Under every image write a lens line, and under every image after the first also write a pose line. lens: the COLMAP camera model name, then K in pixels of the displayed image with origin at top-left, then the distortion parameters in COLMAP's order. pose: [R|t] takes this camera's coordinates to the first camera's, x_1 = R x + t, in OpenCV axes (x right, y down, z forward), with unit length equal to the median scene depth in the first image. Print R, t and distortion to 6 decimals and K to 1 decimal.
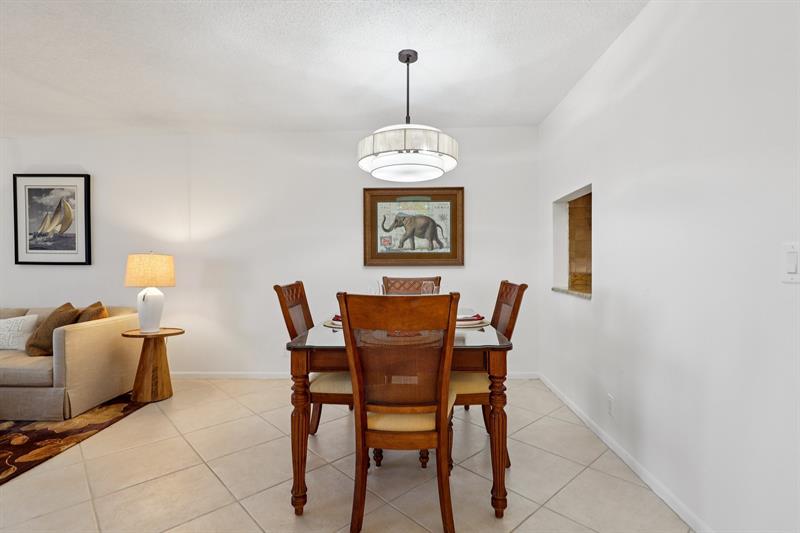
lens RADIAL K [[394.2, 0, 402.9], [0, 394.2, 267.9], [0, 0, 1]] dist [-0.000376, 0.000720]
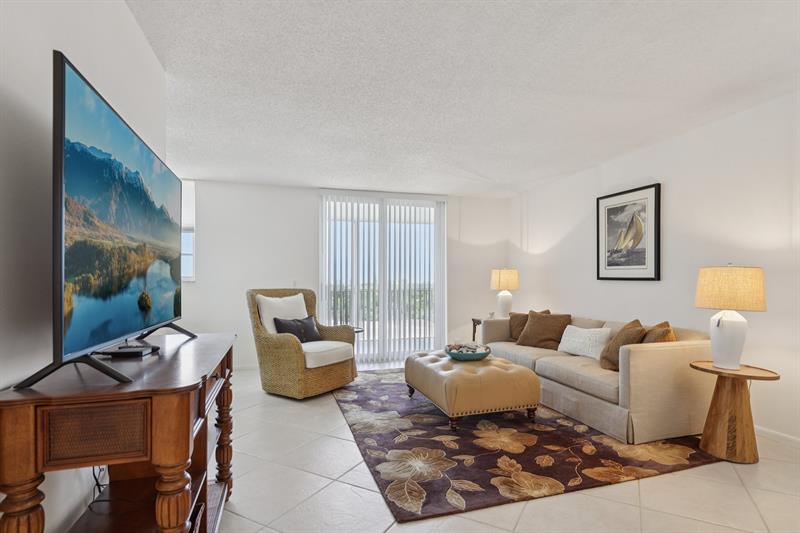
lens RADIAL K [[405.7, 0, 402.5], [0, 405.7, 281.8], [0, 0, 1]] dist [-0.001567, -0.000523]
pose [[0.313293, 0.007975, -0.949623, -0.079282], [-0.012285, 0.999915, 0.004345, -0.001479], [0.949577, 0.010305, 0.313365, 0.132726]]
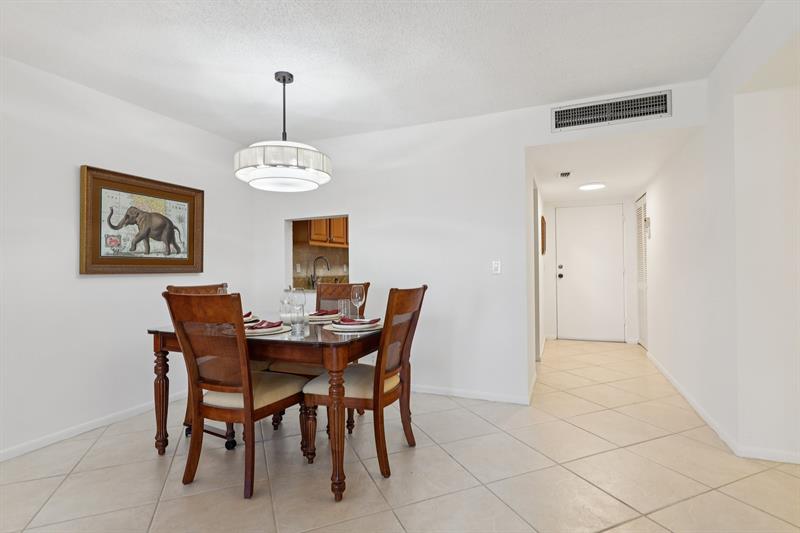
lens RADIAL K [[394.2, 0, 402.9], [0, 394.2, 267.9], [0, 0, 1]] dist [-0.000376, 0.000720]
pose [[0.342794, 0.003594, 0.939404, -0.568559], [0.014095, 0.999860, -0.008968, -0.001508], [-0.939305, 0.016315, 0.342696, 0.213241]]
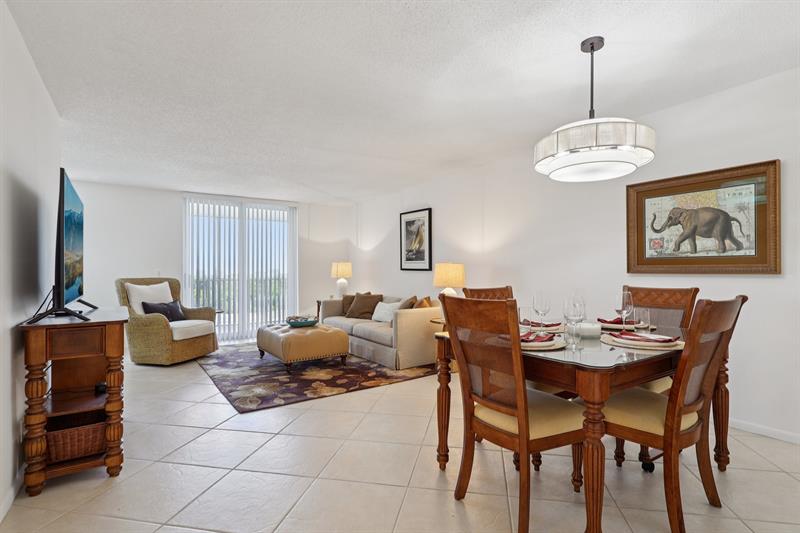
lens RADIAL K [[394.2, 0, 402.9], [0, 394.2, 267.9], [0, 0, 1]] dist [-0.000376, 0.000720]
pose [[0.593760, -0.001836, -0.804640, 0.313544], [-0.010431, 0.999896, -0.009979, -0.002355], [0.804575, 0.014318, 0.593679, 0.066507]]
